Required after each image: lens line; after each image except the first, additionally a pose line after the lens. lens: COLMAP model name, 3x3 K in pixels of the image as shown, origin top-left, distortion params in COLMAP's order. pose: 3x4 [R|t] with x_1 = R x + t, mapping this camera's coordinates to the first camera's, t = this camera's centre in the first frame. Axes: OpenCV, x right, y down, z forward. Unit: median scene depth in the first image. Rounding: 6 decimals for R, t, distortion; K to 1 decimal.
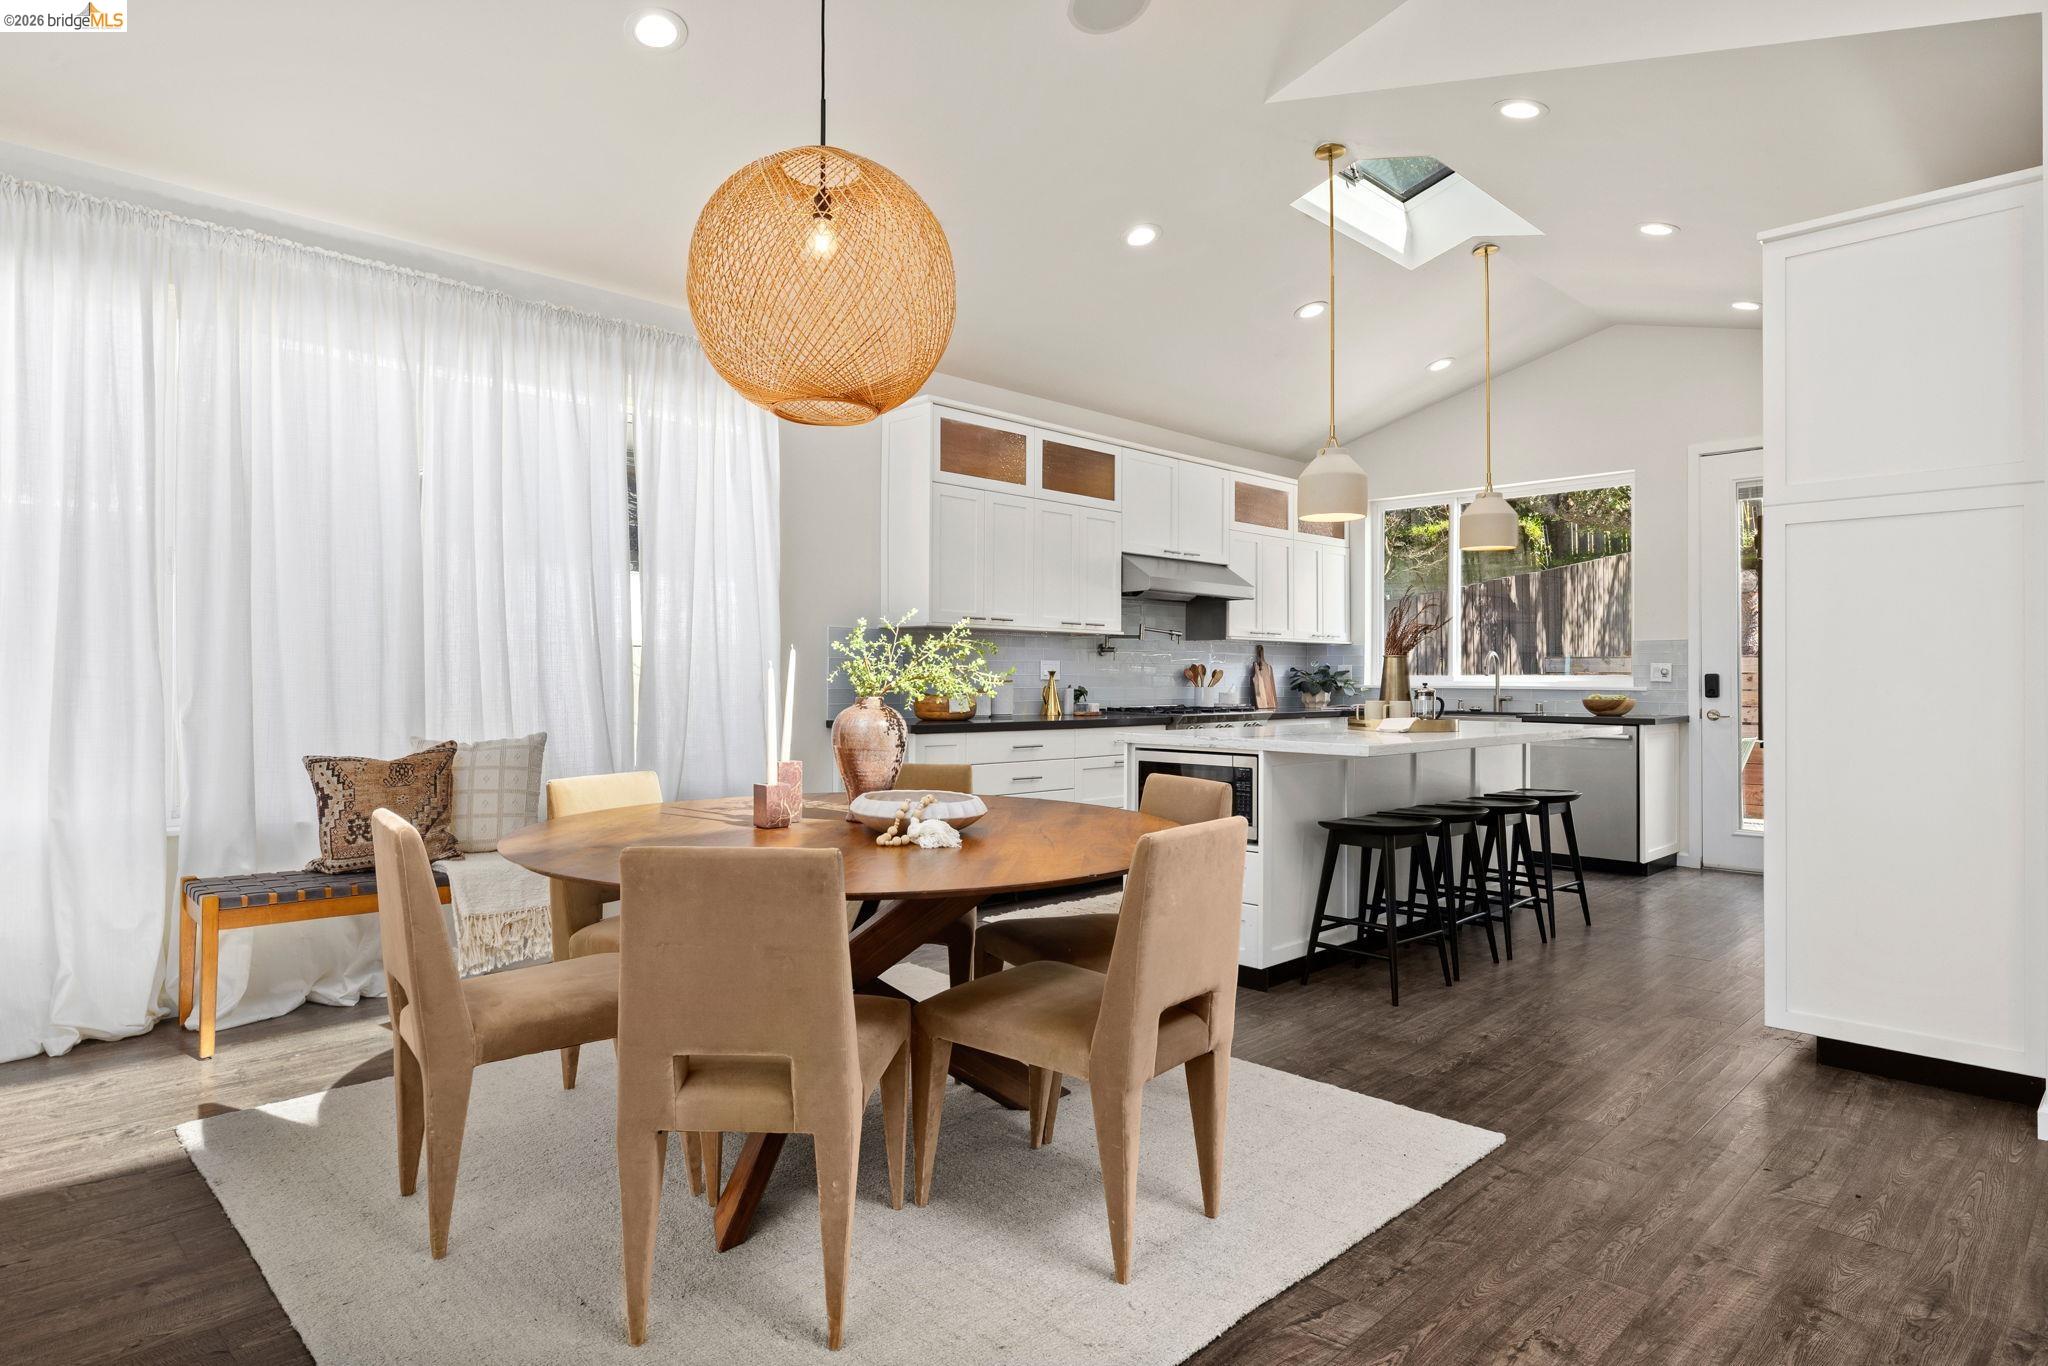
lens RADIAL K [[1149.3, 0, 1023.8], [0, 1149.3, 670.4], [0, 0, 1]] dist [0.015396, -0.000509]
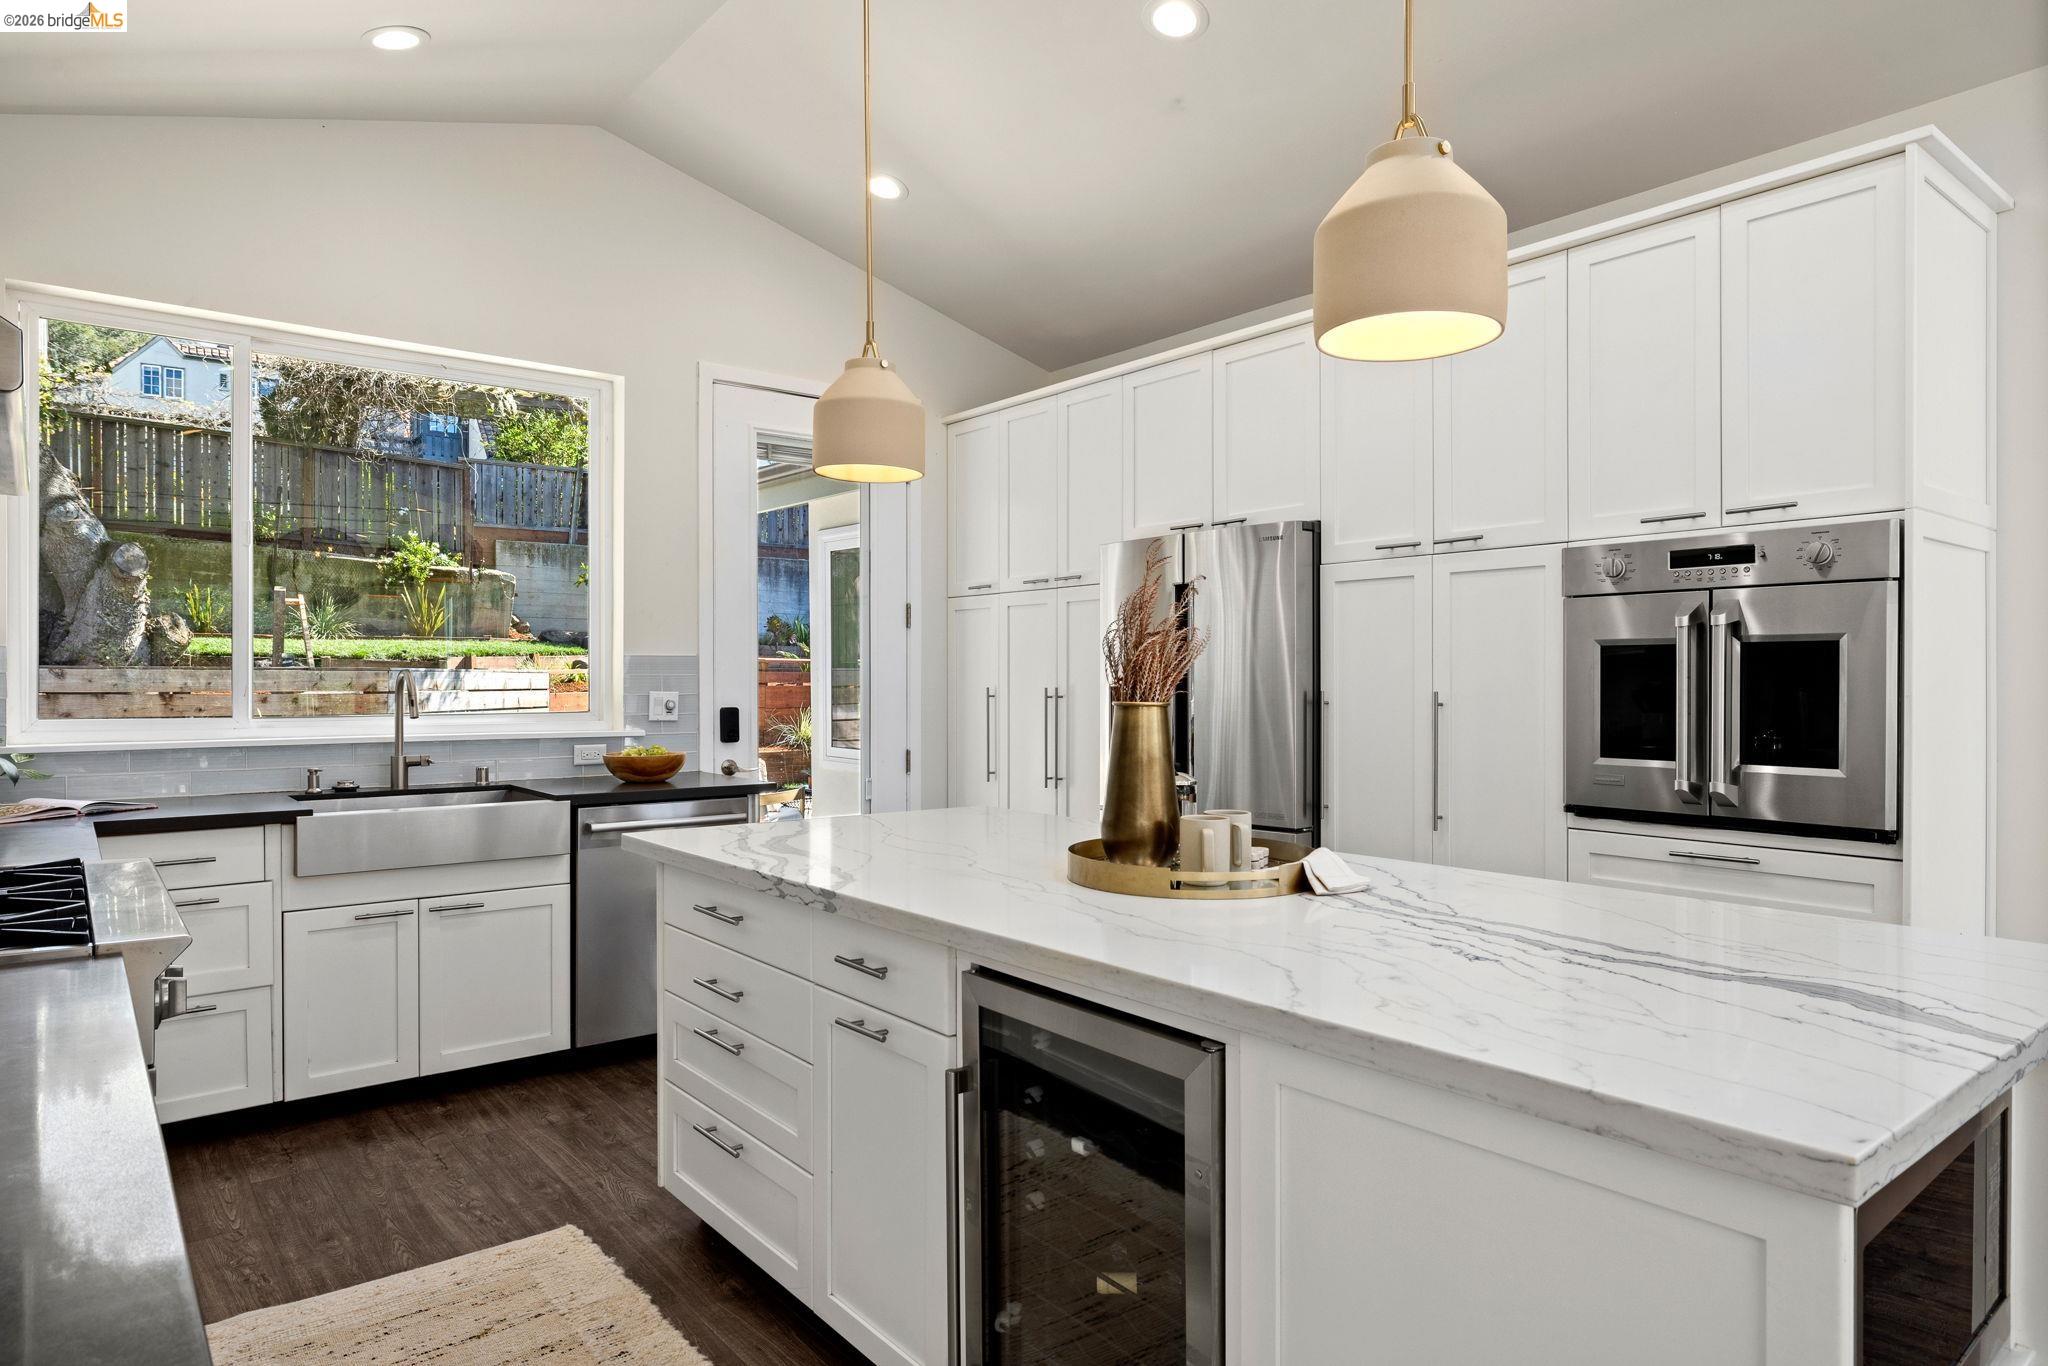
lens RADIAL K [[1205.5, 0, 1008.6], [0, 1205.5, 689.0], [0, 0, 1]] dist [-0.000515, 0.001697]
pose [[0.123249, -0.010634, 0.992319, -0.081409], [-0.005093, 0.999923, 0.011348, -0.015257], [-0.992363, -0.006452, 0.123186, 0.688619]]
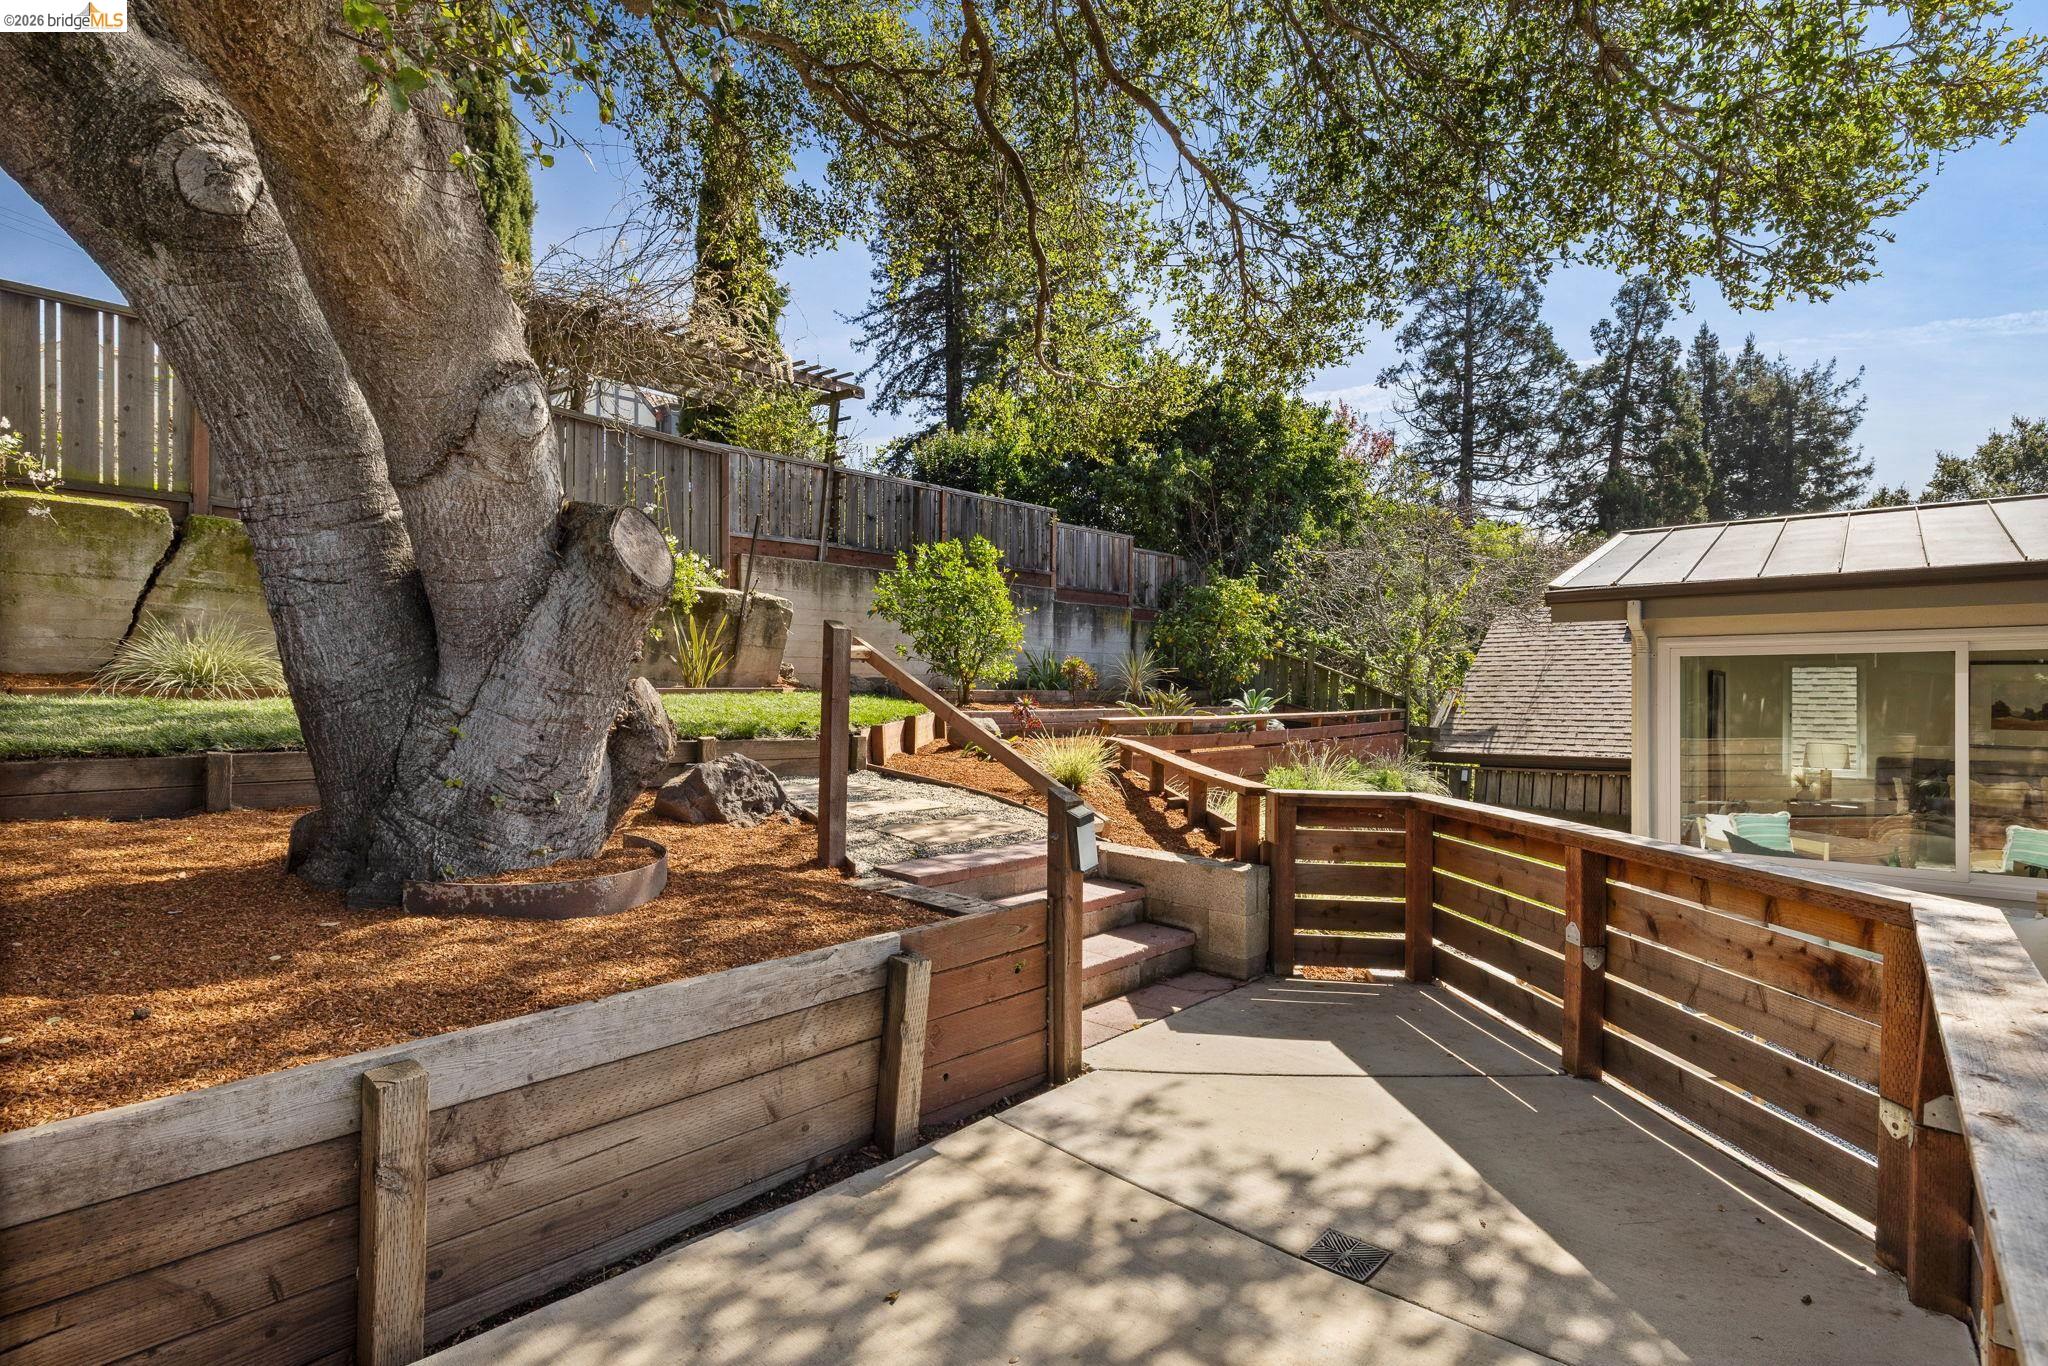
lens RADIAL K [[987.0, 0, 1019.8], [0, 987.0, 686.6], [0, 0, 1]] dist [-0.007405, 0.002084]
pose [[-0.063382, 0.001945, 0.997987, 0.707540], [-0.001082, 0.999997, -0.002018, -0.080417], [-0.997989, -0.001208, -0.063379, 1.701647]]
